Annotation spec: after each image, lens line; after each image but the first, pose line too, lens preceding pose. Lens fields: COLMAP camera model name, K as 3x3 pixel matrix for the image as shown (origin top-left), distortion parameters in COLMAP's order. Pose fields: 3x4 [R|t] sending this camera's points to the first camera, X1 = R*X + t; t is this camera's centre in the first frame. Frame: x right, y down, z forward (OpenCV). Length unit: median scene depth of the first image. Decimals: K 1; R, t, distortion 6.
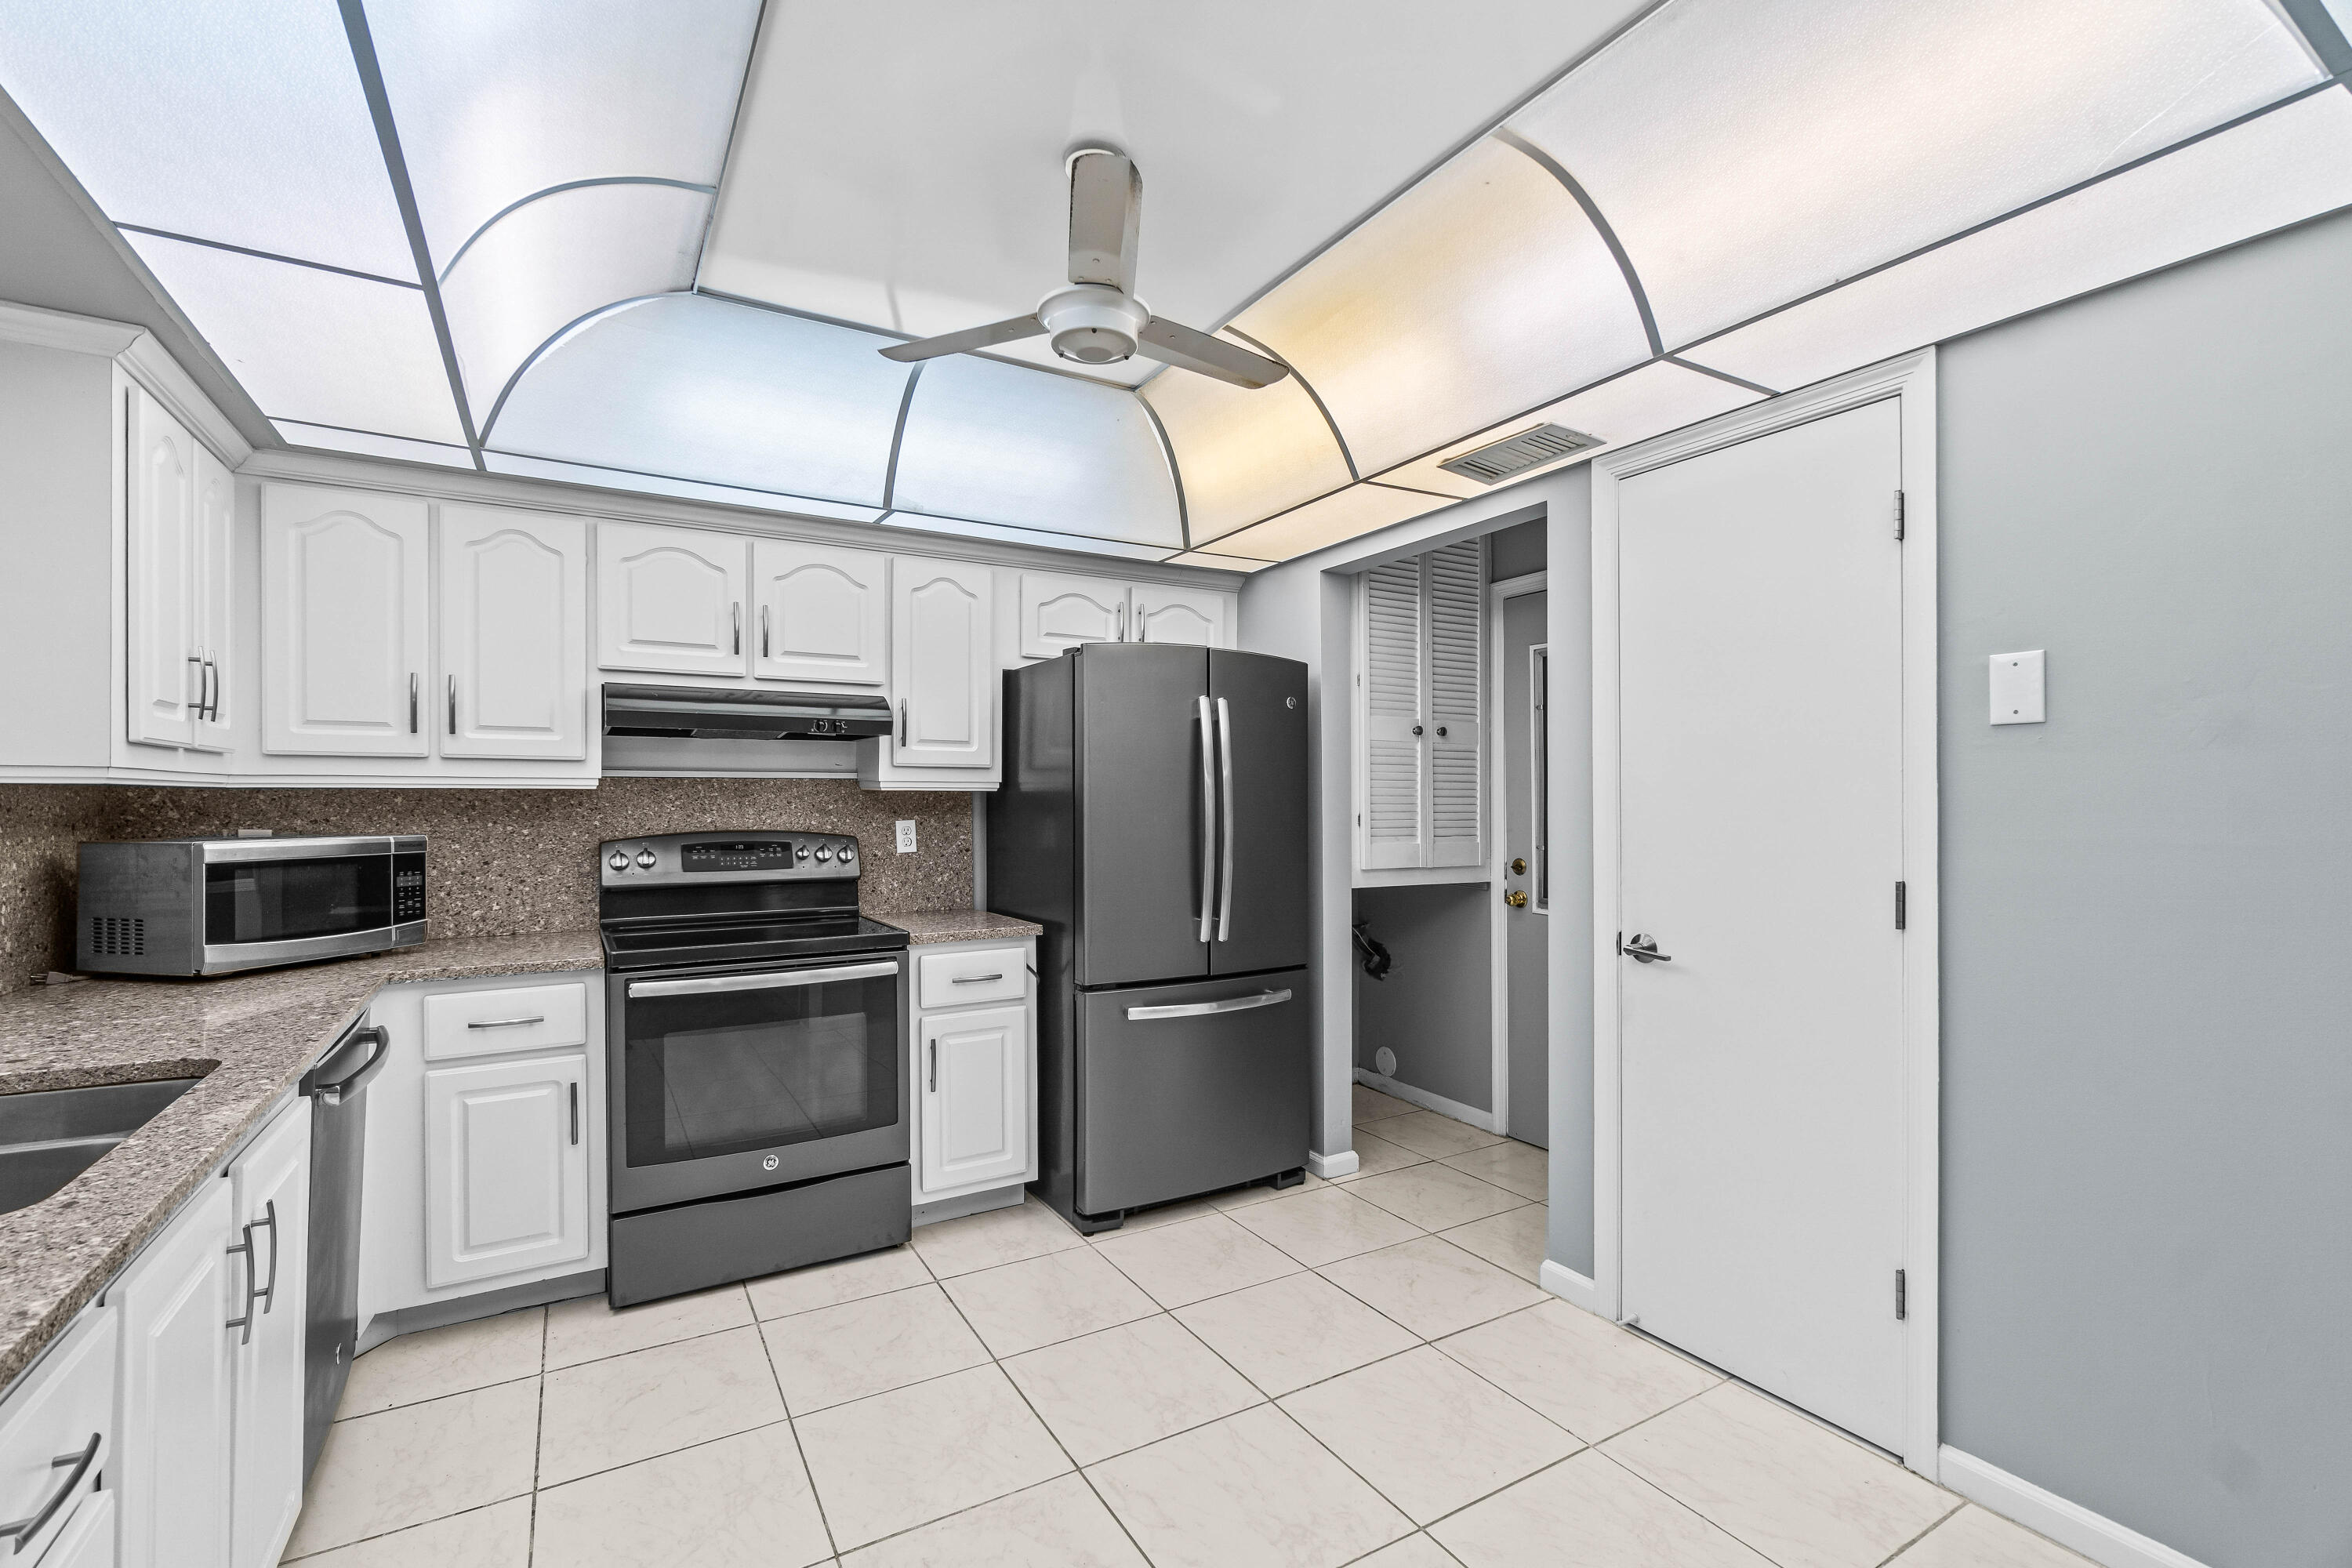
lens RADIAL K [[1030.6, 0, 1153.4], [0, 1030.6, 806.0], [0, 0, 1]] dist [-0.000077, 0.000121]
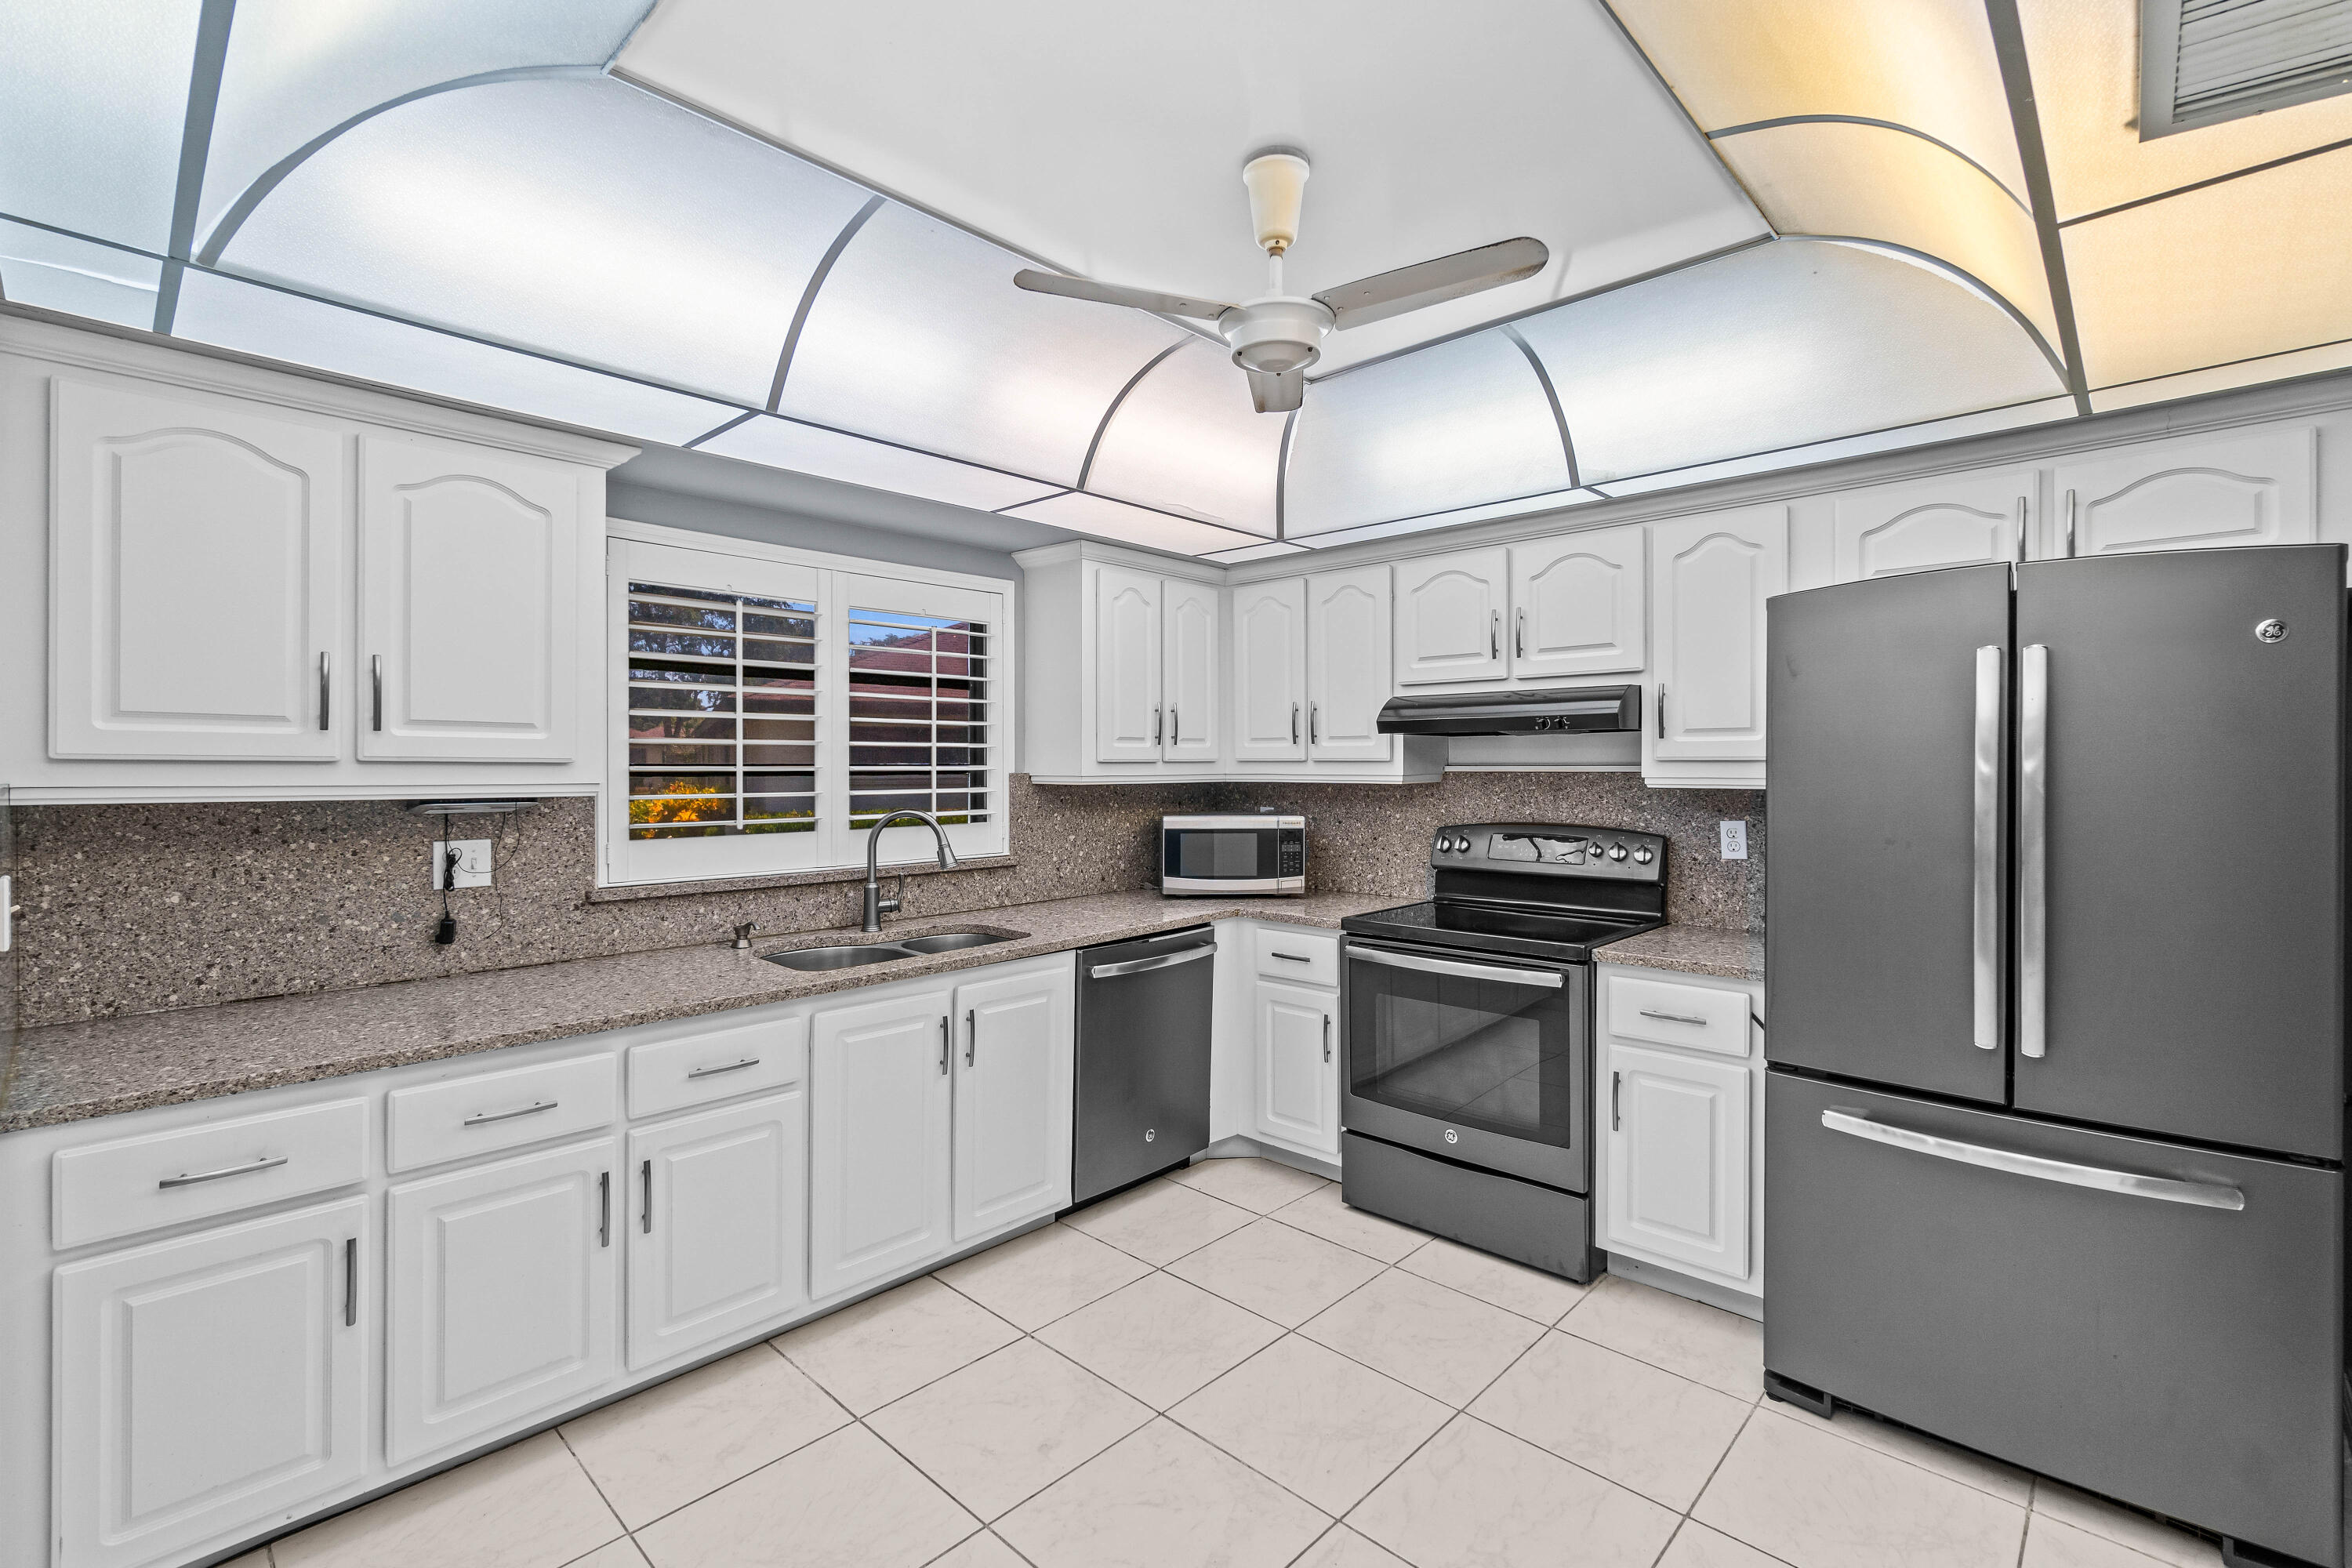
lens RADIAL K [[1028.2, 0, 1180.4], [0, 1028.2, 770.8], [0, 0, 1]] dist [-0.000172, -0.000077]
pose [[0.289056, 0.005692, -0.957295, 0.520204], [-0.003582, 0.999982, 0.004864, -0.035413], [0.957306, 0.002023, 0.289071, 0.382770]]
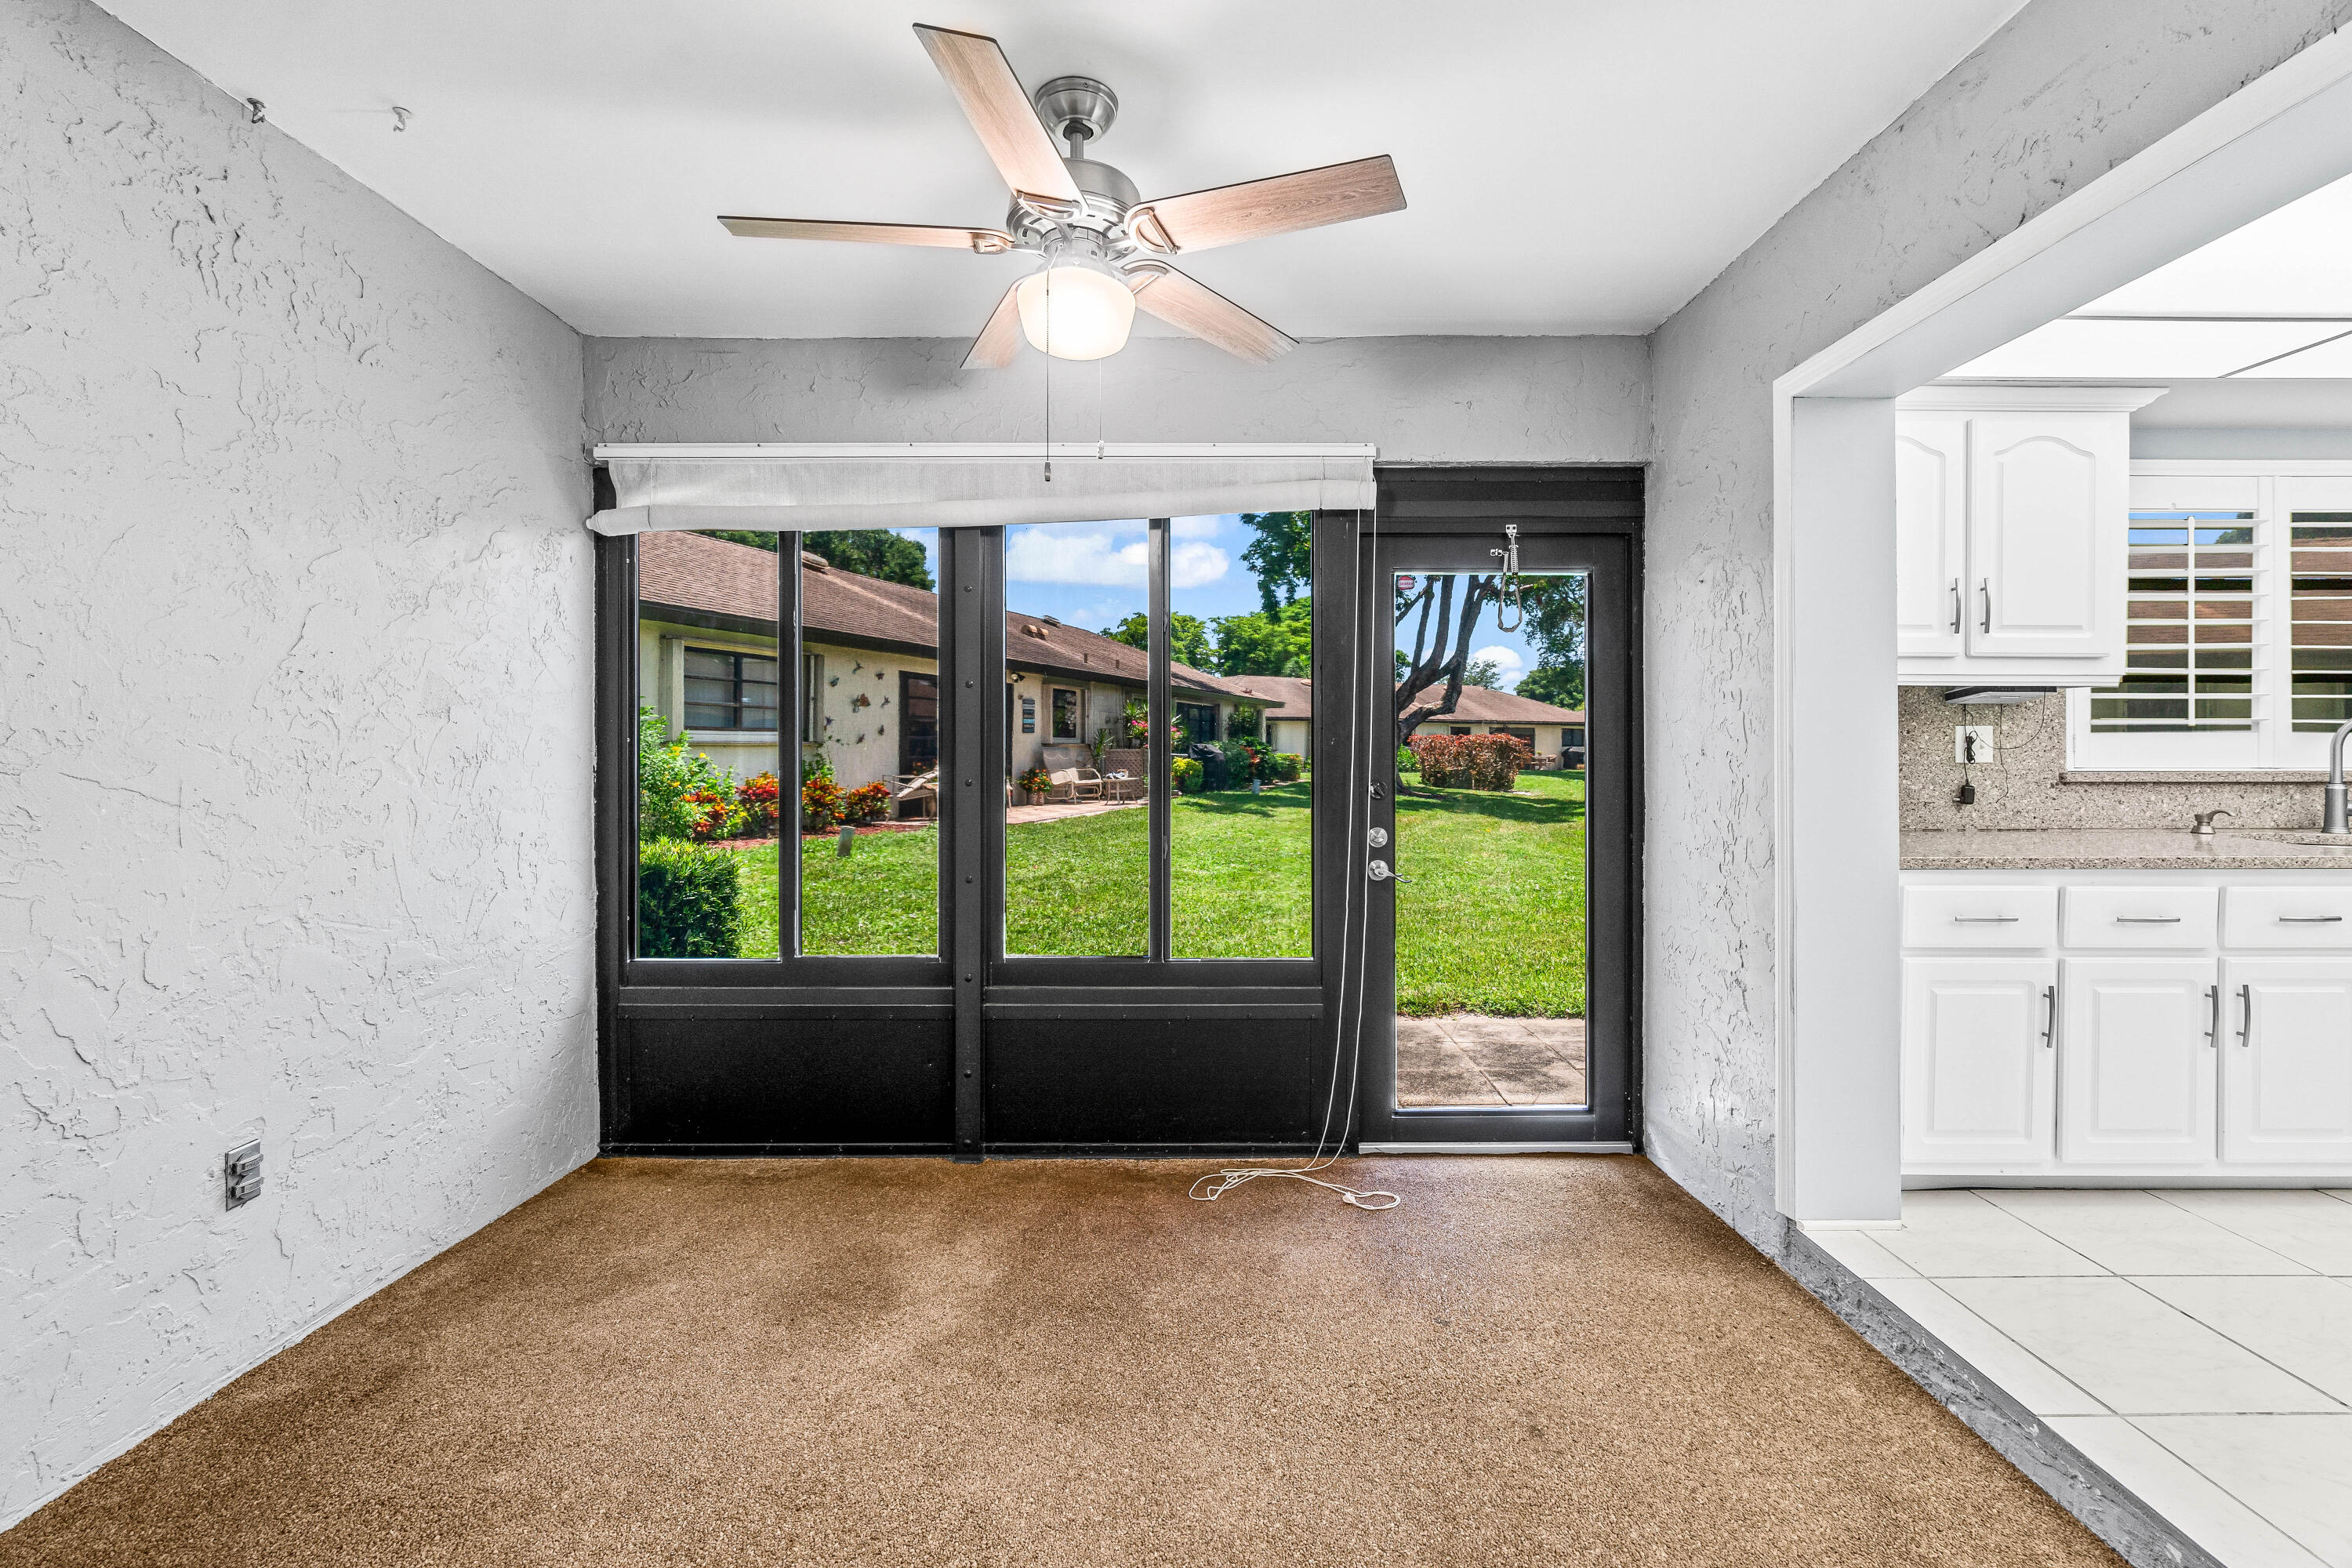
lens RADIAL K [[1023.6, 0, 1195.4], [0, 1023.6, 733.3], [0, 0, 1]] dist [-0.003594, 0.000292]
pose [[-0.488864, -0.013086, -0.872262, 0.876586], [-0.002350, 0.999904, -0.013683, 0.049370], [0.872357, -0.004639, -0.488847, -0.108577]]
